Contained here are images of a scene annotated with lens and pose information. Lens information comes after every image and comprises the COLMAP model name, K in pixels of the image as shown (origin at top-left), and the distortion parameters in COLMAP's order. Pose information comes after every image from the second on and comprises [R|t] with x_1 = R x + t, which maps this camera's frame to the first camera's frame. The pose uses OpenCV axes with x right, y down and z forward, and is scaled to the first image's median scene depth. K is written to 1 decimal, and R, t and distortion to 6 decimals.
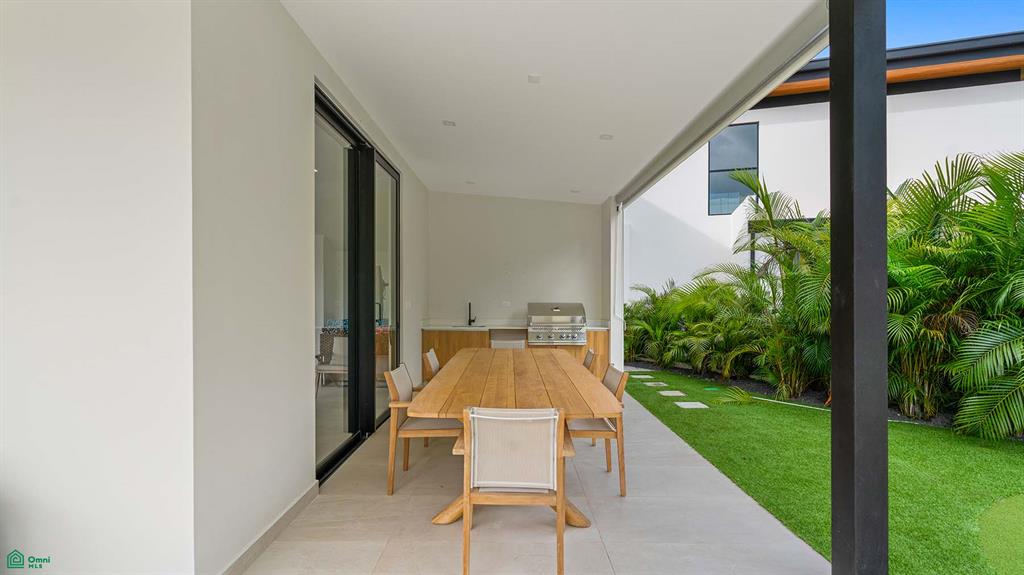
lens RADIAL K [[471.2, 0, 516.2], [0, 471.2, 276.7], [0, 0, 1]] dist [-0.001447, -0.000131]
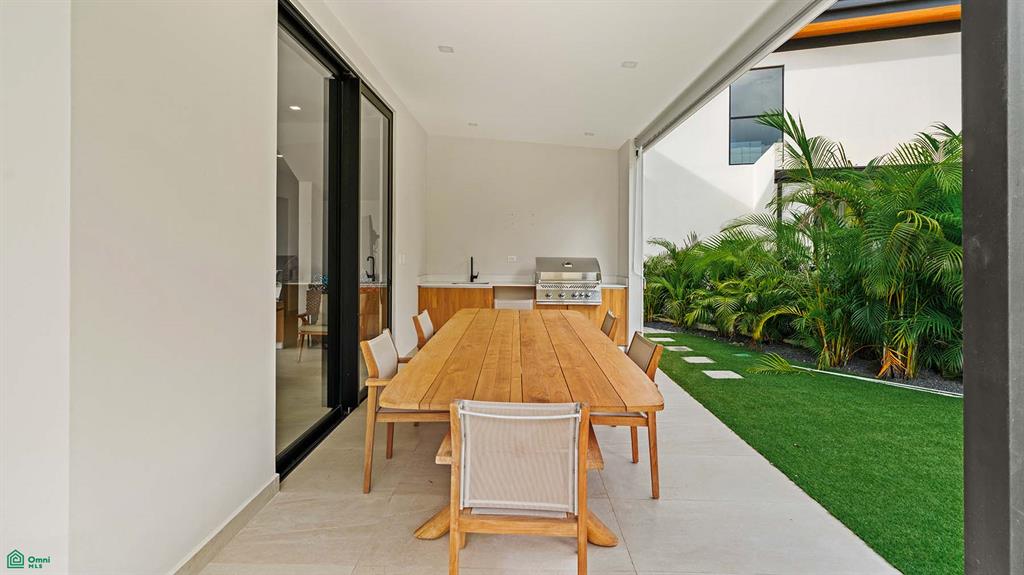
lens RADIAL K [[453.3, 0, 489.6], [0, 453.3, 245.3], [0, 0, 1]] dist [-0.000232, -0.000059]
pose [[0.997253, 0.003655, -0.073974, -0.000053], [-0.001465, 0.999560, 0.029637, 0.007815], [0.074050, -0.029448, 0.996820, 0.149791]]
